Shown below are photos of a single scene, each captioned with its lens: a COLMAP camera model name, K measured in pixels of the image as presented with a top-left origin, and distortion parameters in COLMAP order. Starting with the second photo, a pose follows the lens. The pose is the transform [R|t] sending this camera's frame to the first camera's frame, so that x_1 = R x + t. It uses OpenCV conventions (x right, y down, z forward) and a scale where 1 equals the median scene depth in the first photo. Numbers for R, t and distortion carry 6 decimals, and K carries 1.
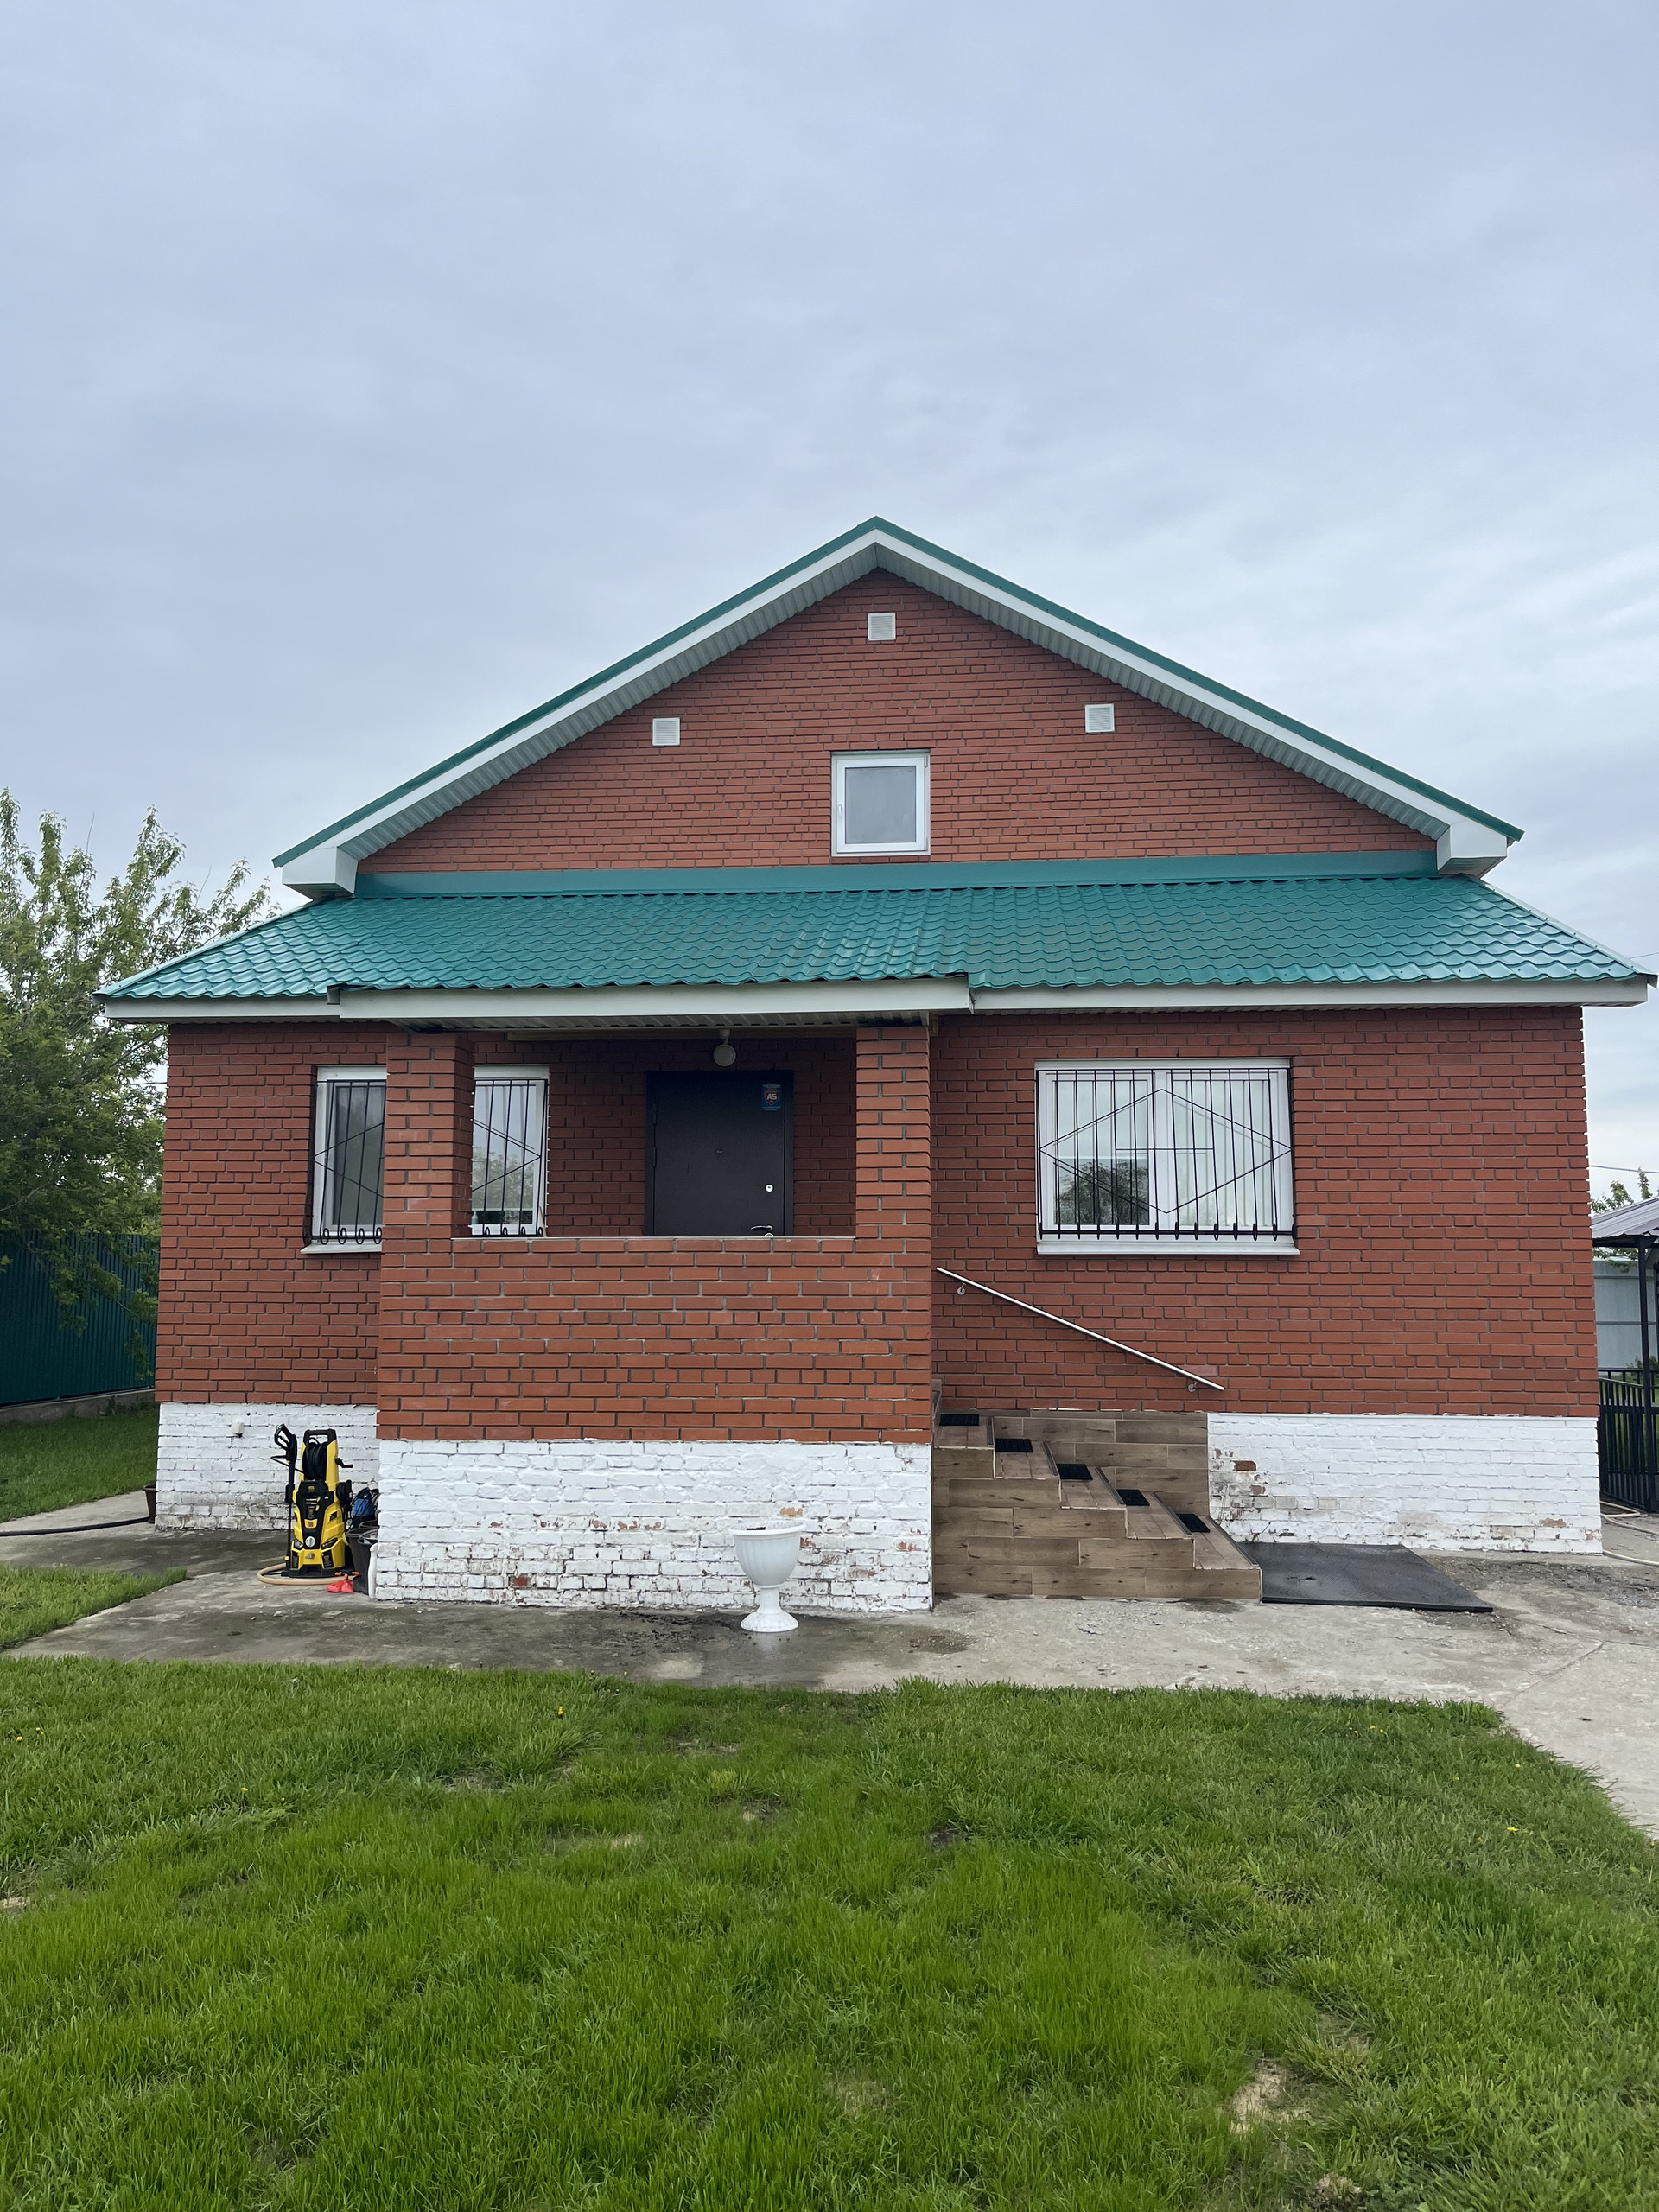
lens RADIAL K [[1682.8, 0, 829.5], [0, 1682.8, 1106.0], [0, 0, 1]] dist [0.108327, -0.263396]
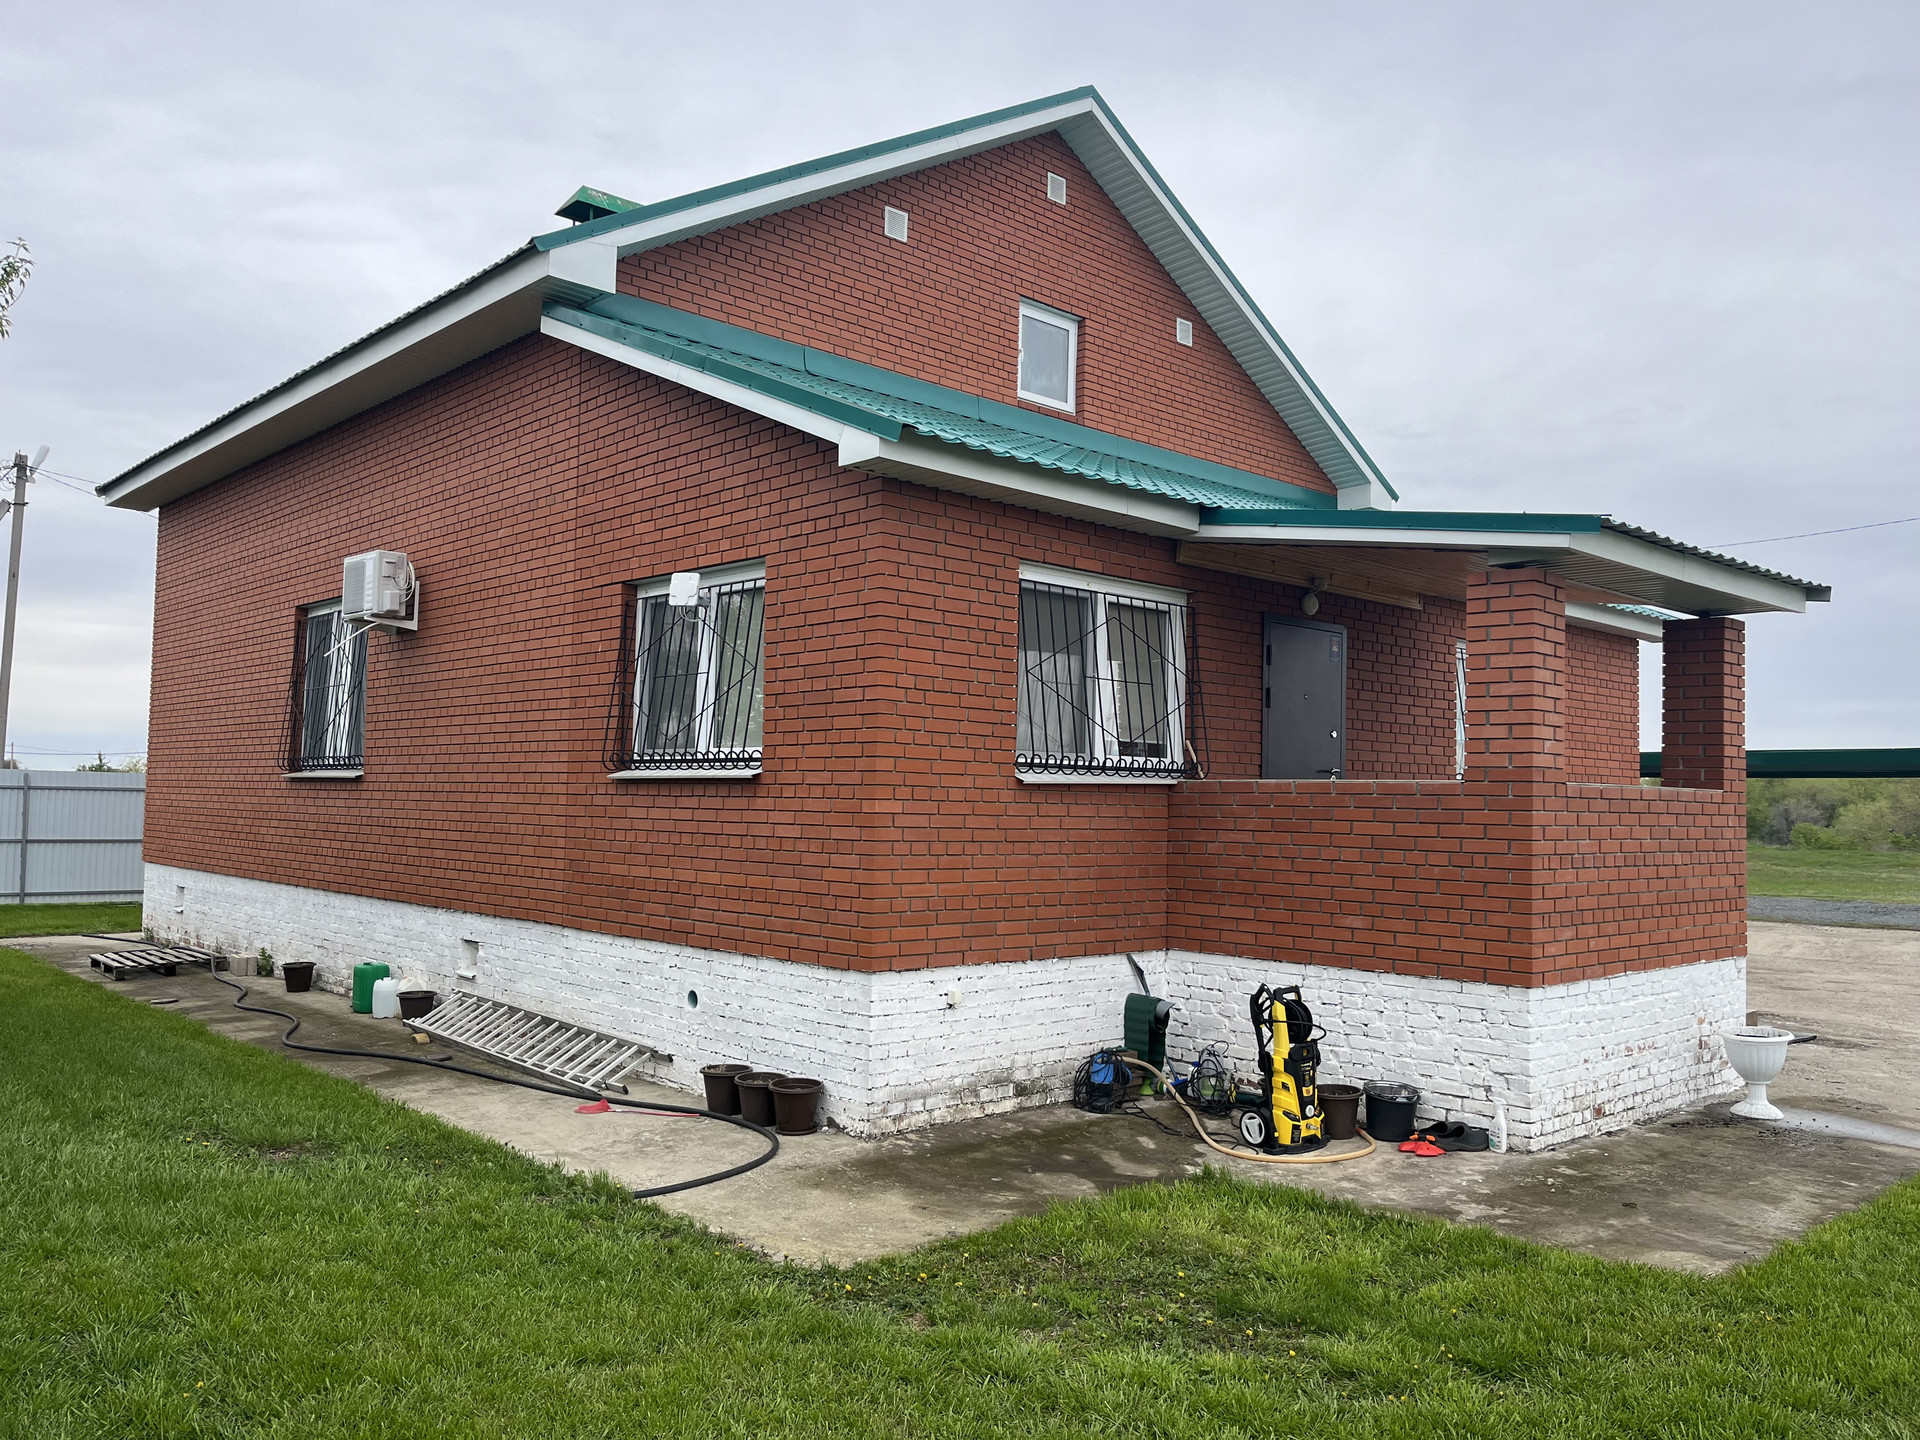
lens RADIAL K [[1460.7, 0, 960.0], [0, 1460.7, 720.0], [0, 0, 1]] dist [0.108327, -0.263396]
pose [[0.655895, 0.053399, 0.752961, -0.868646], [-0.091348, 0.995779, 0.008953, 0.051584], [-0.749304, -0.074654, 0.658005, 0.545431]]
